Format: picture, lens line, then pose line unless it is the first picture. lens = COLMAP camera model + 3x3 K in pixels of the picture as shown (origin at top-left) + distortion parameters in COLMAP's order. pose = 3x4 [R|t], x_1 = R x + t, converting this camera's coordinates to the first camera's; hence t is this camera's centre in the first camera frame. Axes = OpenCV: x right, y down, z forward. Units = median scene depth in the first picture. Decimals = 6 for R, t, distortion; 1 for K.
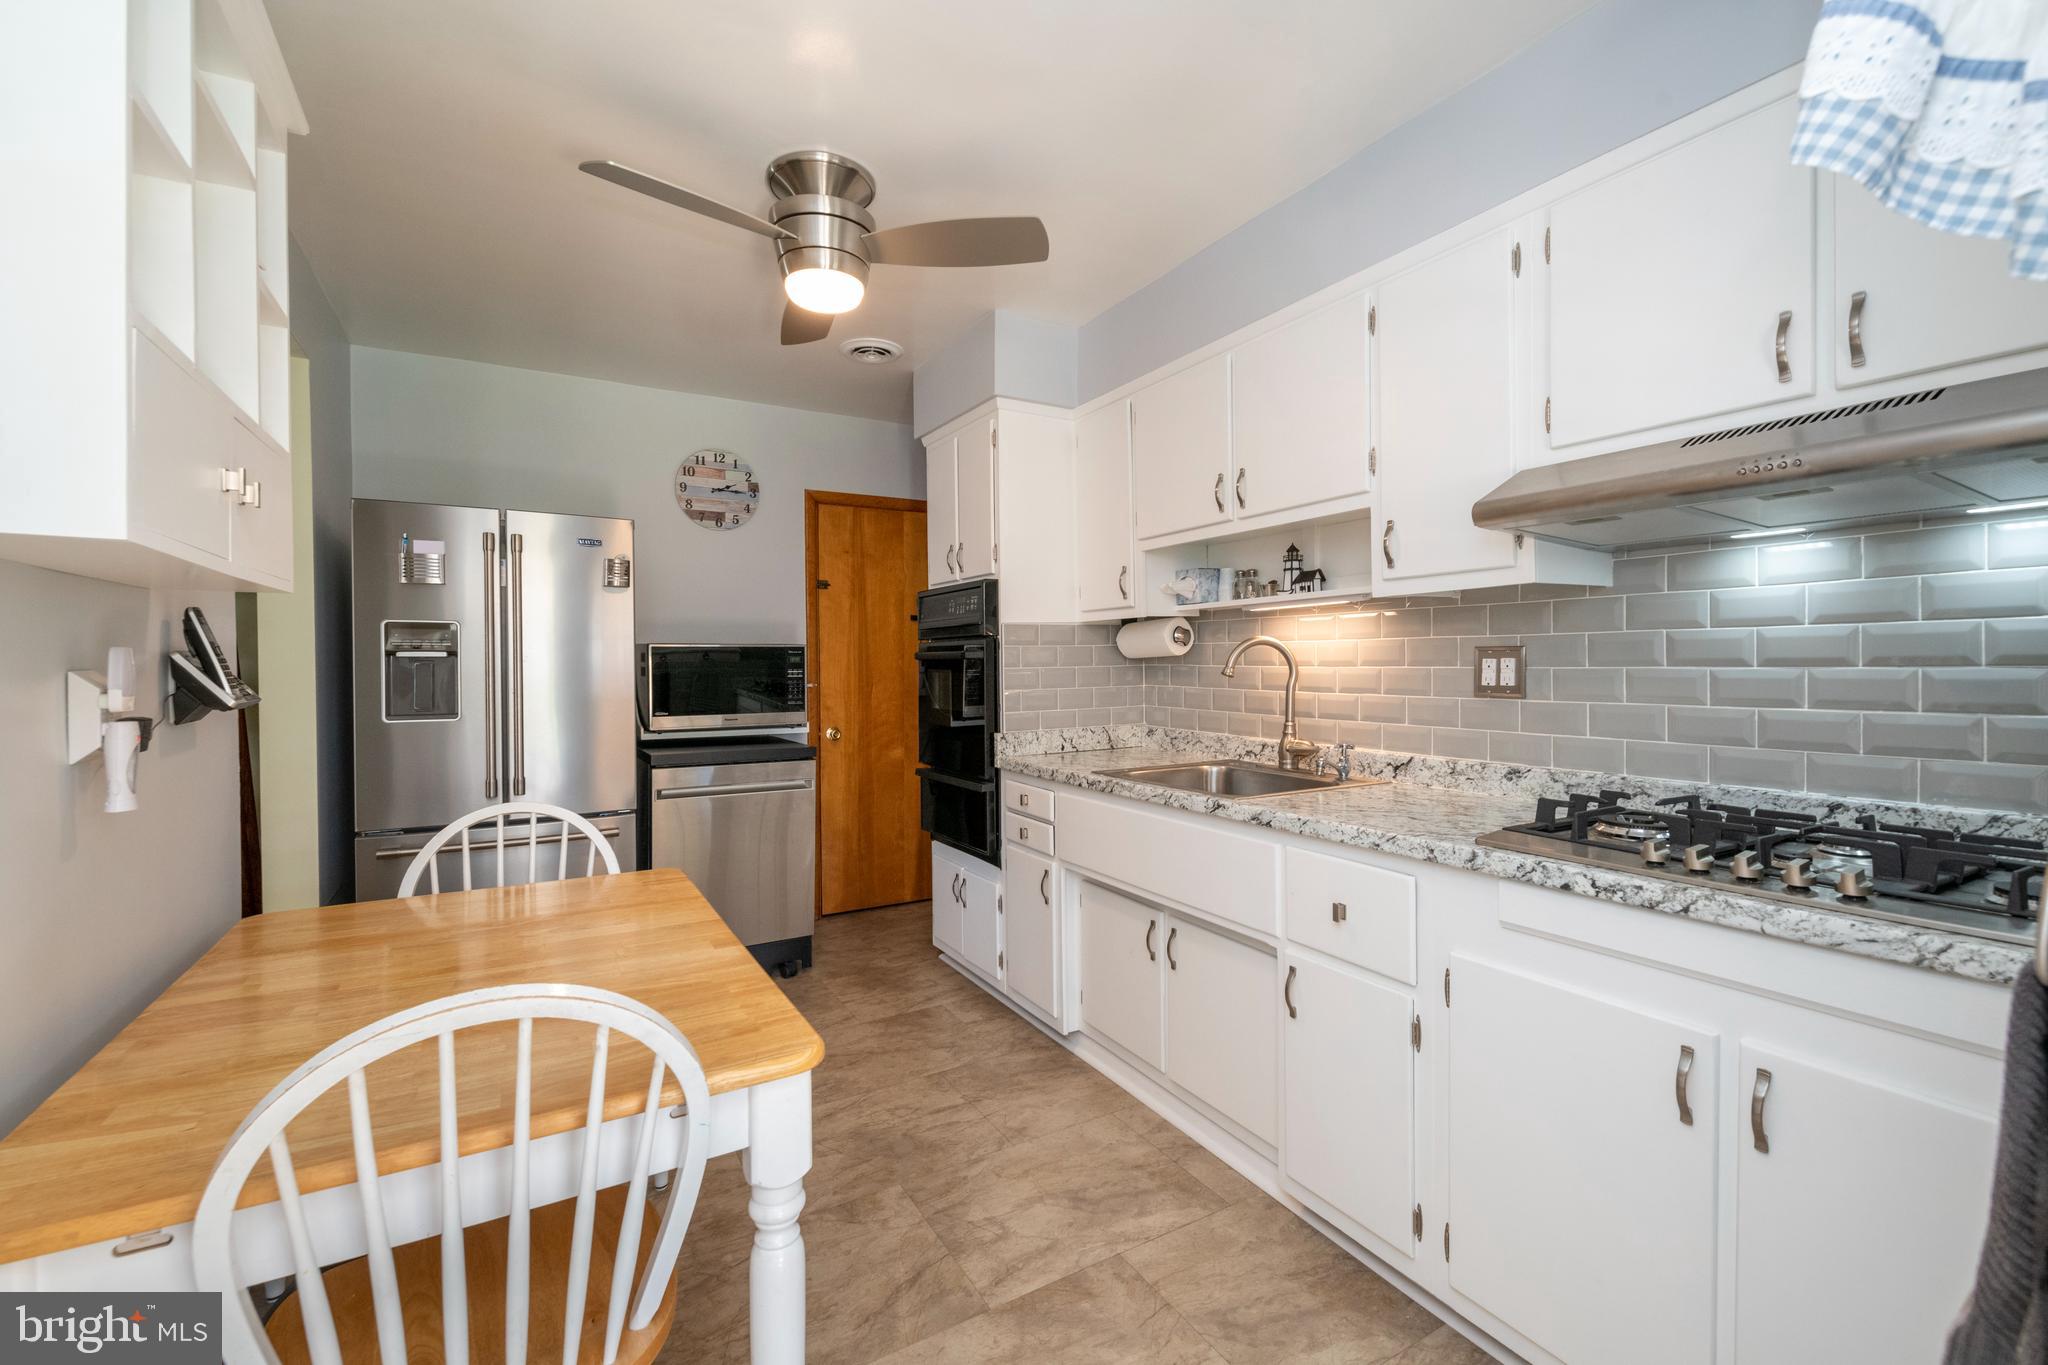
lens RADIAL K [[872.9, 0, 1041.1], [0, 872.9, 673.6], [0, 0, 1]] dist [0.006957, -0.005201]
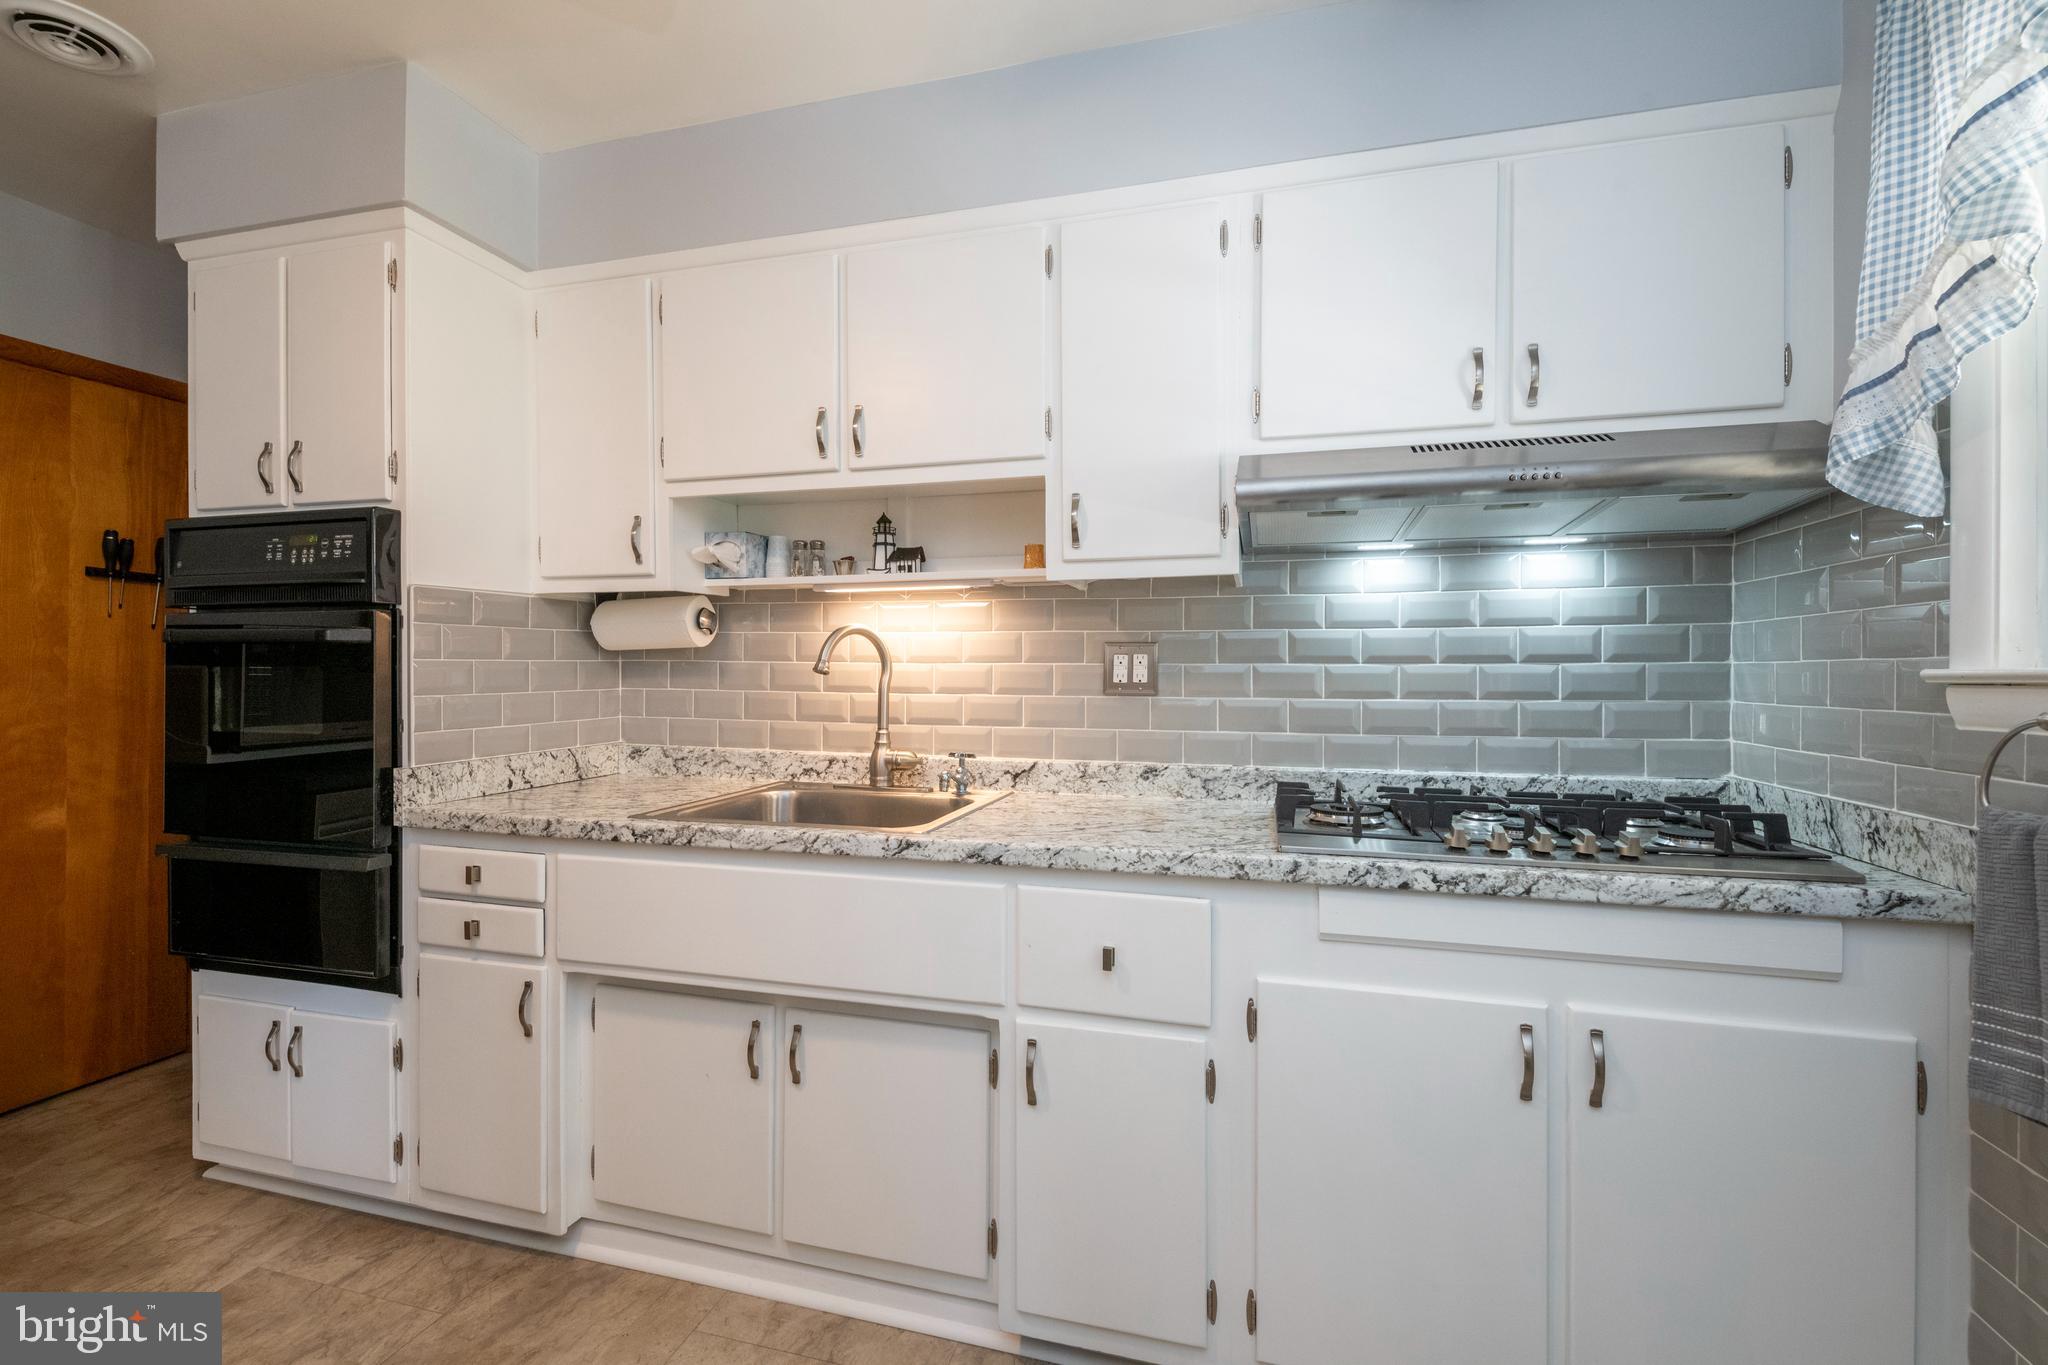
lens RADIAL K [[872.9, 0, 1031.3], [0, 872.9, 674.2], [0, 0, 1]] dist [0.006957, -0.005201]
pose [[0.712570, 0.007842, 0.701557, -0.209819], [-0.000110, 0.999939, -0.011066, 0.013646], [-0.701601, 0.007808, 0.712527, 0.352038]]
